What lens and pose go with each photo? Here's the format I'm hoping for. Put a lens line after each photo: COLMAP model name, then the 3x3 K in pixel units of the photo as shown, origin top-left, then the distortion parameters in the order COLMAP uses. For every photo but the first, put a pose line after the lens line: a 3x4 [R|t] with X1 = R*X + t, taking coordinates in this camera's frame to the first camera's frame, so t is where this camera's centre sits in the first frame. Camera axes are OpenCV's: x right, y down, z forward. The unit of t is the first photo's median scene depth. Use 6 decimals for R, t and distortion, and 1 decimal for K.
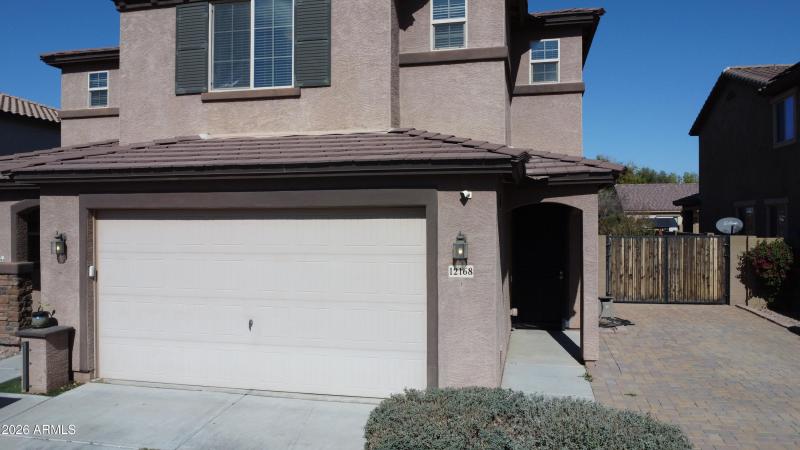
lens RADIAL K [[588.6, 0, 399.5], [0, 588.6, 227.0], [0, 0, 1]] dist [0.003016, -0.020815]
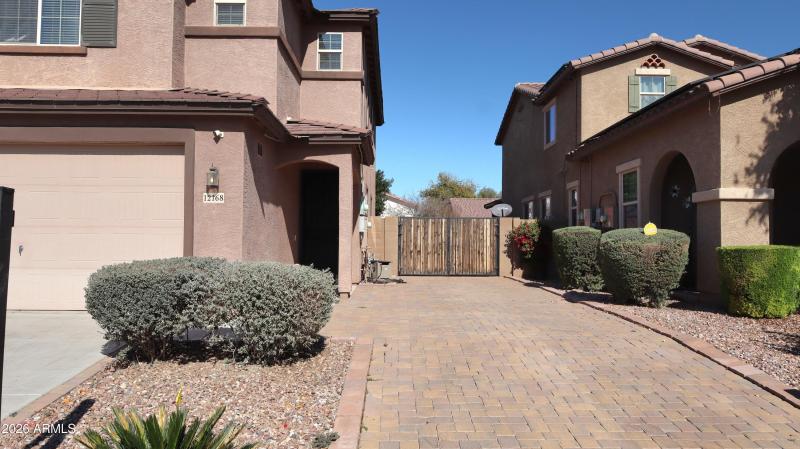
lens RADIAL K [[588.6, 0, 380.0], [0, 588.6, 212.7], [0, 0, 1]] dist [0.003016, -0.020815]
pose [[0.973010, 0.018665, 0.230006, 0.113987], [-0.009433, 0.999107, -0.041174, 0.108294], [-0.230569, 0.037893, 0.972318, -0.171223]]
